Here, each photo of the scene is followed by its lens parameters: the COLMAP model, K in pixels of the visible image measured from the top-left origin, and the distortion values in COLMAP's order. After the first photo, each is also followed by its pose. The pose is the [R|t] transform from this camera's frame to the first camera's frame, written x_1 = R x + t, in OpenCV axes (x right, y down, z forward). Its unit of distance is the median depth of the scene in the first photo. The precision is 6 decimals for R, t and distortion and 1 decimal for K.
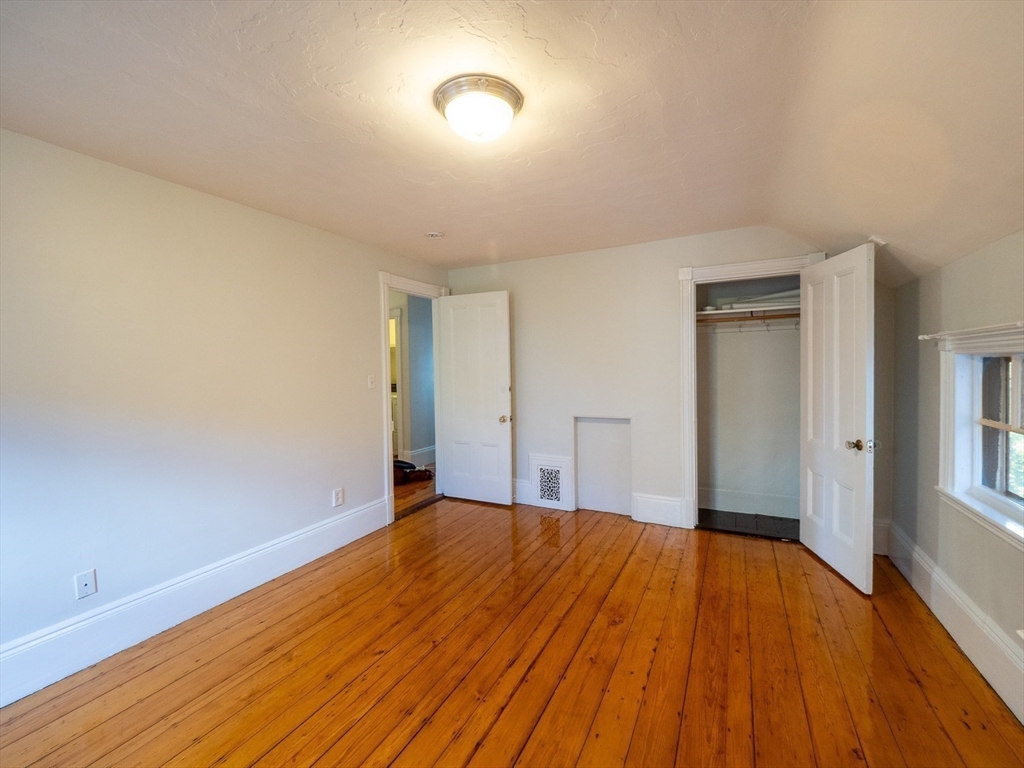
lens RADIAL K [[439.9, 0, 508.0], [0, 439.9, 376.5], [0, 0, 1]] dist [-0.001846, 0.000149]
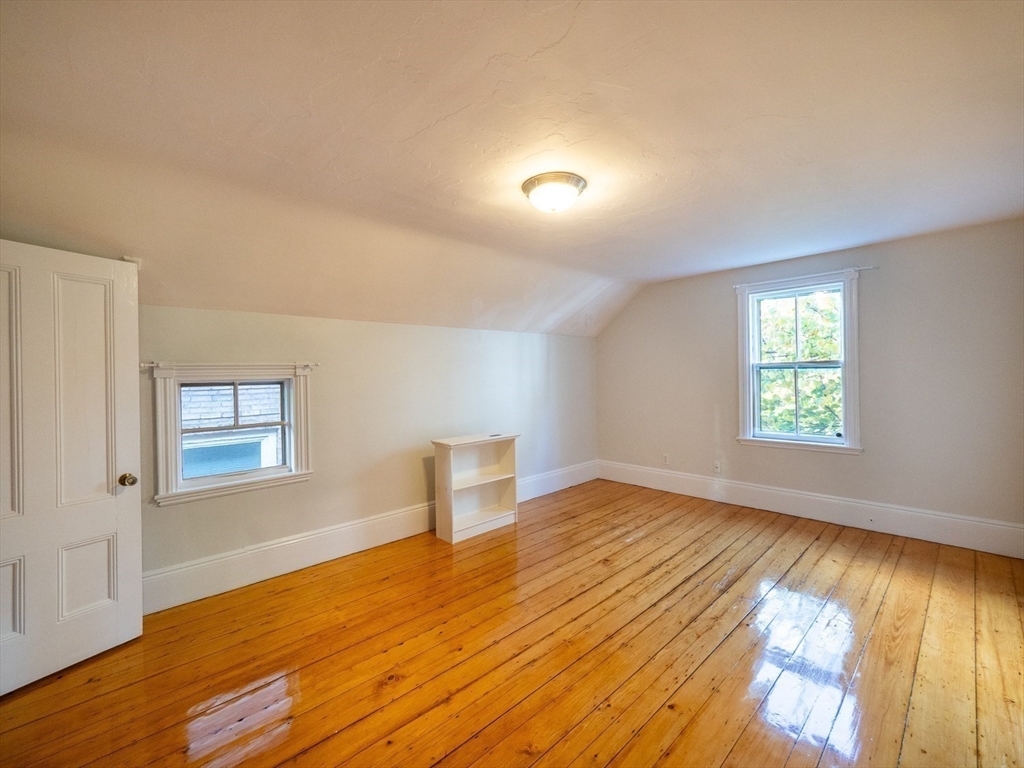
lens RADIAL K [[439.9, 0, 508.0], [0, 439.9, 376.5], [0, 0, 1]] dist [-0.001846, 0.000149]
pose [[-0.940174, 0.034207, 0.338972, -0.311829], [0.042371, 0.998962, 0.016713, -0.045581], [-0.338049, 0.030075, -0.940648, 1.952238]]
